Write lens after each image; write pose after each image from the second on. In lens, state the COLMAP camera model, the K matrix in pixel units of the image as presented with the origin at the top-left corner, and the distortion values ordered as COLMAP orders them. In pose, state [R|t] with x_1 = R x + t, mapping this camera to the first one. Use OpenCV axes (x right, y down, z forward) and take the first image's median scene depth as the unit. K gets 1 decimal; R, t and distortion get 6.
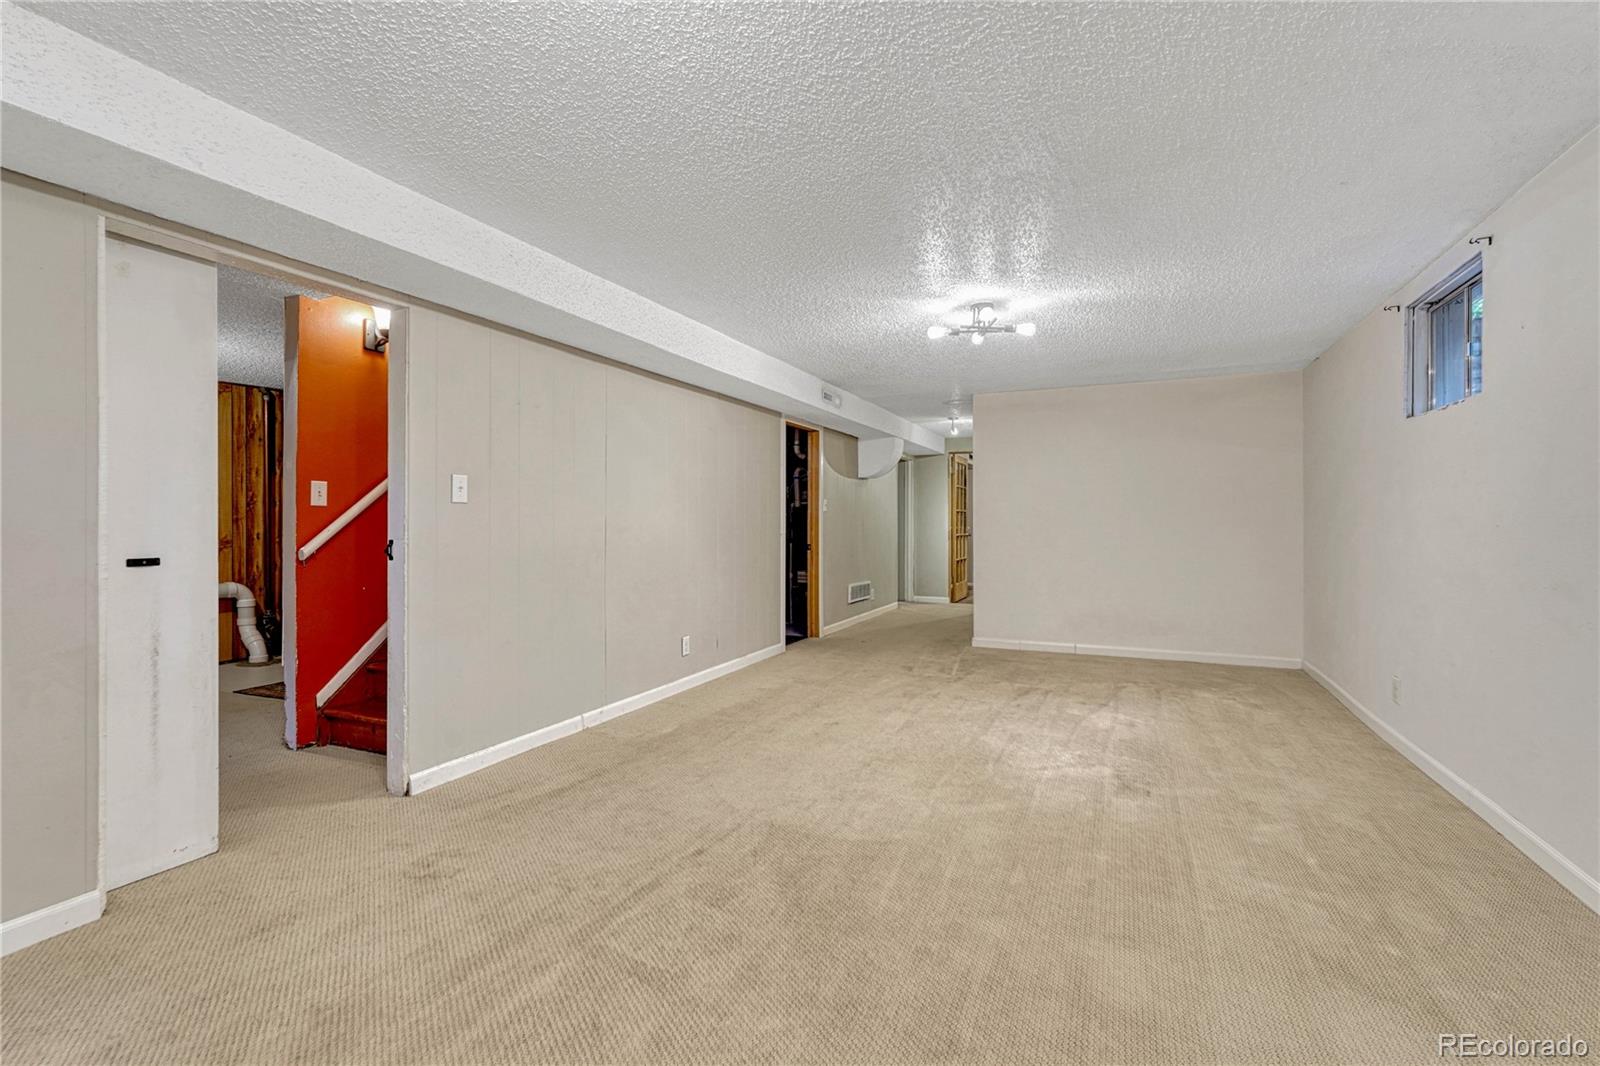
lens RADIAL K [[703.3, 0, 800.0], [0, 703.3, 533.0], [0, 0, 1]] dist [0.000434, -0.000298]
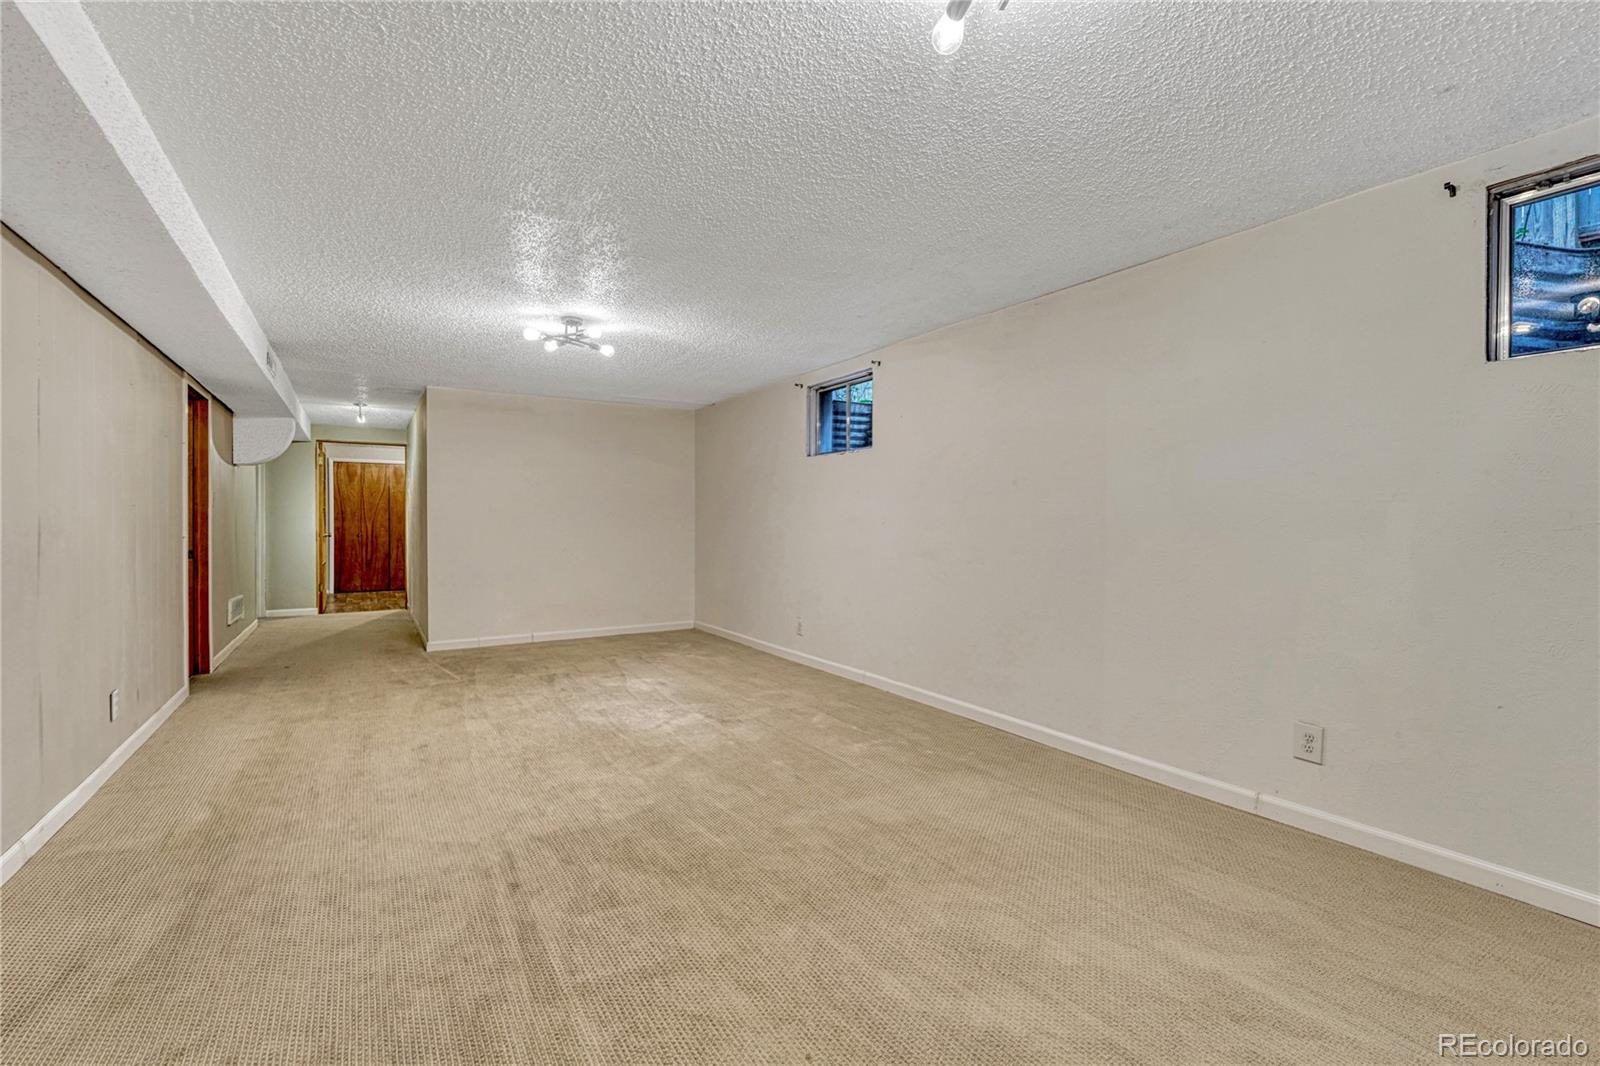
lens RADIAL K [[694.9, 0, 771.7], [0, 694.9, 526.7], [0, 0, 1]] dist [-0.003061, -0.000875]
pose [[0.578748, -0.007043, 0.815476, -0.492407], [0.012607, 0.999920, -0.000311, -0.001689], [-0.815409, 0.010461, 0.578791, 0.153934]]
